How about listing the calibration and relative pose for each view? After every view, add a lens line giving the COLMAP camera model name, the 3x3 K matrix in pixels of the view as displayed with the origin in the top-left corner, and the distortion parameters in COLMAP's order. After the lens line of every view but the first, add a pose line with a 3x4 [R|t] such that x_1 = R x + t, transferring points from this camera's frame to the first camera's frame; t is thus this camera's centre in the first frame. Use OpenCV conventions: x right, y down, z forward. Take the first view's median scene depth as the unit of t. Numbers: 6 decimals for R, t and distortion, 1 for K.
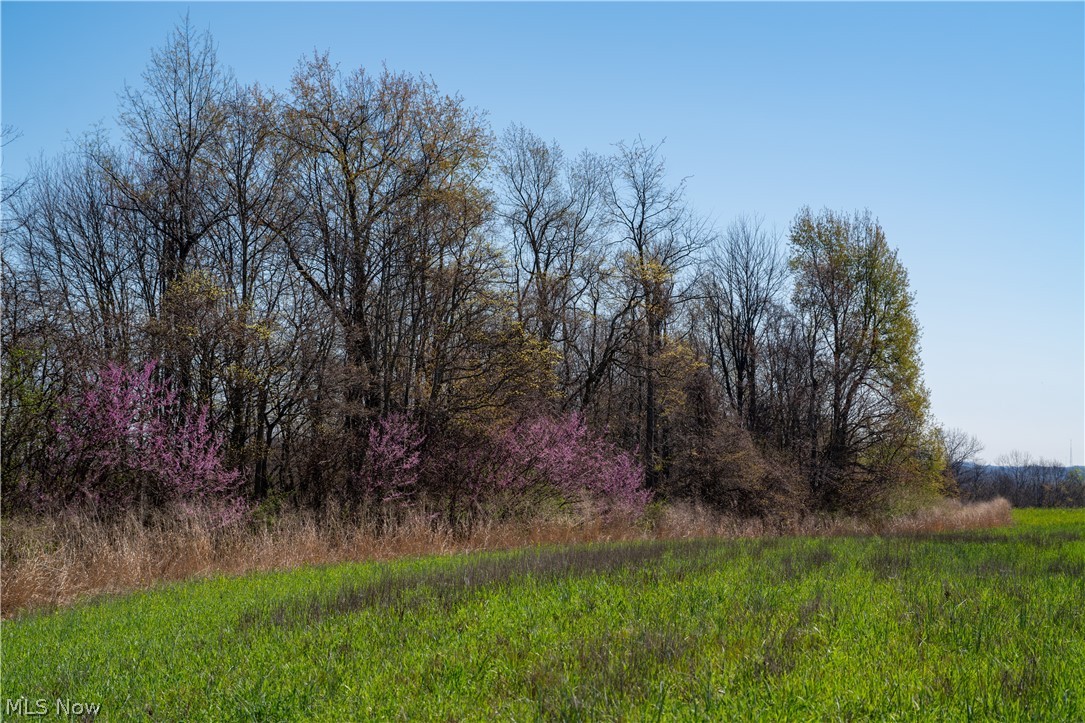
lens RADIAL K [[2213.3, 0, 541.8], [0, 2213.3, 363.2], [0, 0, 1]] dist [0.309702, 0.000000]
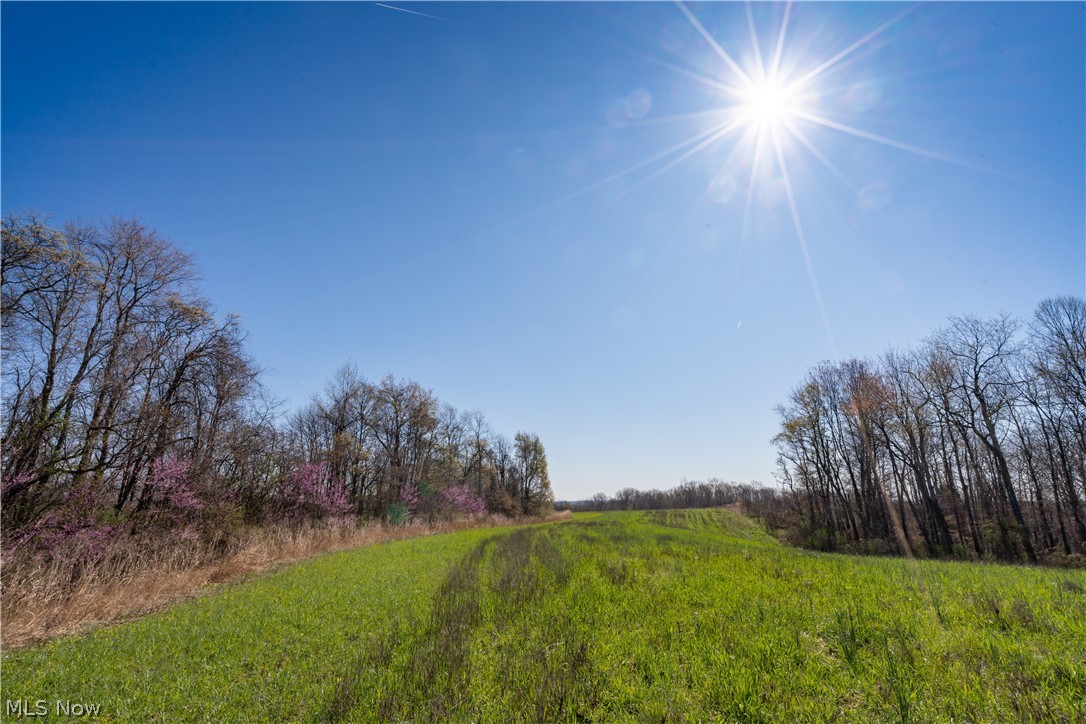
lens RADIAL K [[507.1, 0, 552.9], [0, 507.1, 363.3], [0, 0, 1]] dist [-0.003561, -0.000727]
pose [[0.973457, 0.057470, 0.221537, -0.031352], [-0.007610, 0.975553, -0.219634, 0.009907], [-0.228744, 0.212119, 0.950096, 0.218485]]
